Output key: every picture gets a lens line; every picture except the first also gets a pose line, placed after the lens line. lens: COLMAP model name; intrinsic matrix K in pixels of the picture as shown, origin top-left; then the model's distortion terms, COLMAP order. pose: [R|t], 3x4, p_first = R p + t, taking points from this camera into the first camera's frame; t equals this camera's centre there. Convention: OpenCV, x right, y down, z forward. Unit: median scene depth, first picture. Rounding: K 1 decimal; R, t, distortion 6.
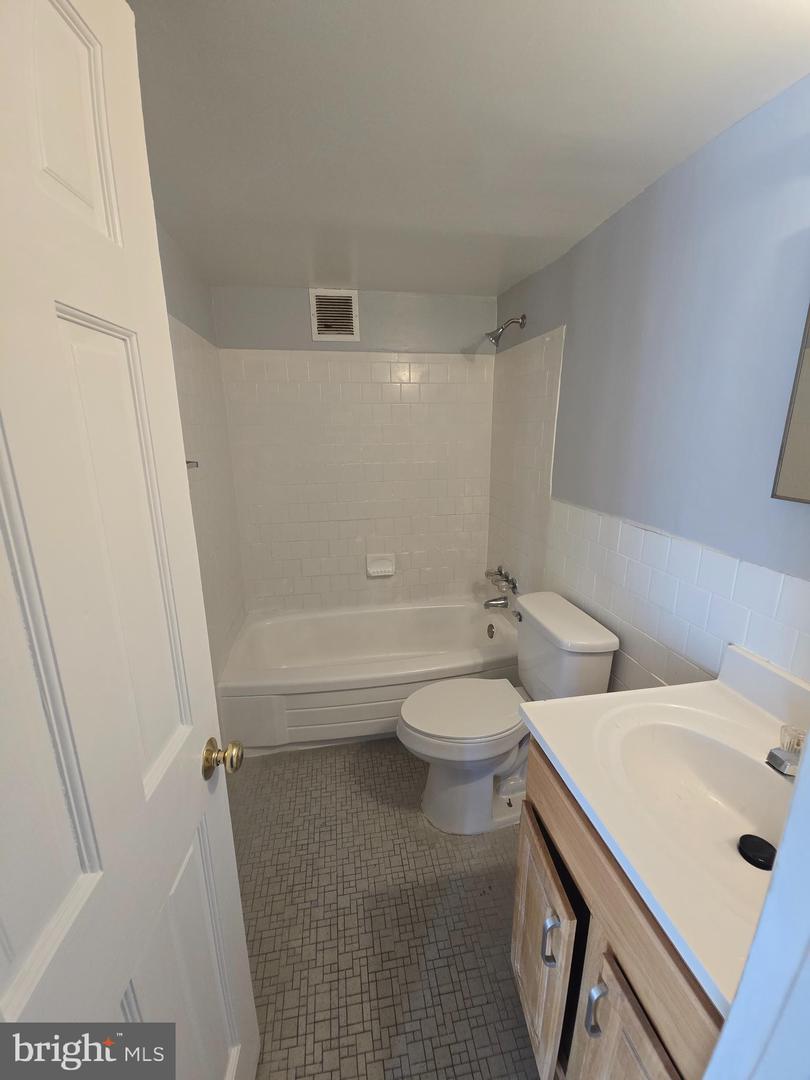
lens RADIAL K [[439.0, 0, 414.4], [0, 439.0, 537.8], [0, 0, 1]] dist [0.006259, -0.005611]
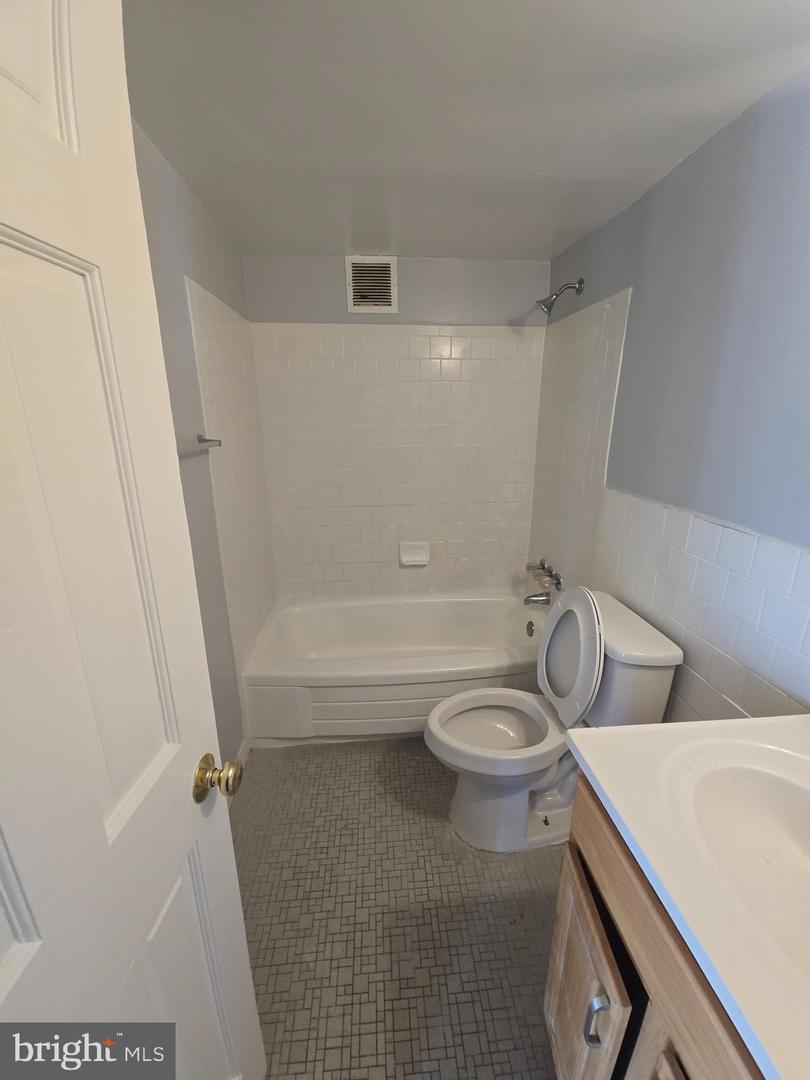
lens RADIAL K [[439.0, 0, 413.5], [0, 439.0, 538.3], [0, 0, 1]] dist [0.006259, -0.005611]
pose [[0.995700, 0.029482, -0.087822, 0.006053], [-0.026526, 0.999048, 0.034642, -0.007587], [0.088760, -0.032164, 0.995534, 0.095473]]
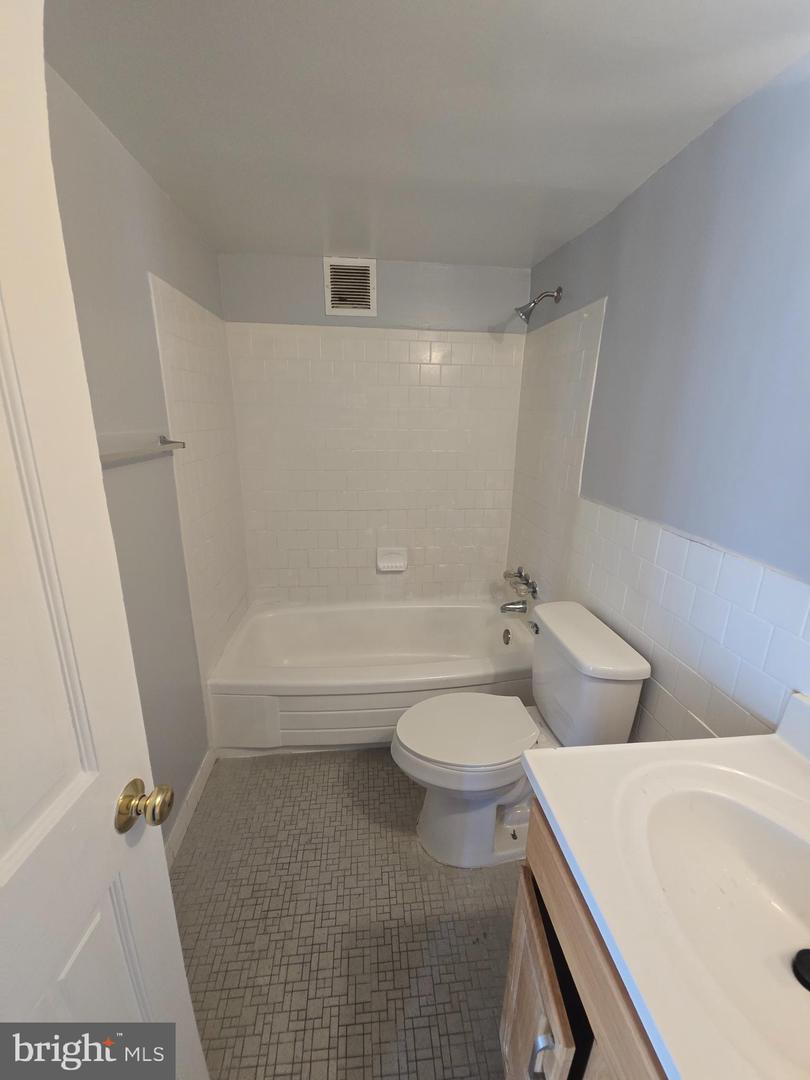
lens RADIAL K [[439.0, 0, 412.6], [0, 439.0, 537.7], [0, 0, 1]] dist [0.006259, -0.005611]
pose [[0.996890, 0.044471, -0.065061, 0.045991], [-0.042739, 0.998700, 0.027782, -0.021565], [0.066212, -0.024915, 0.997494, 0.117798]]
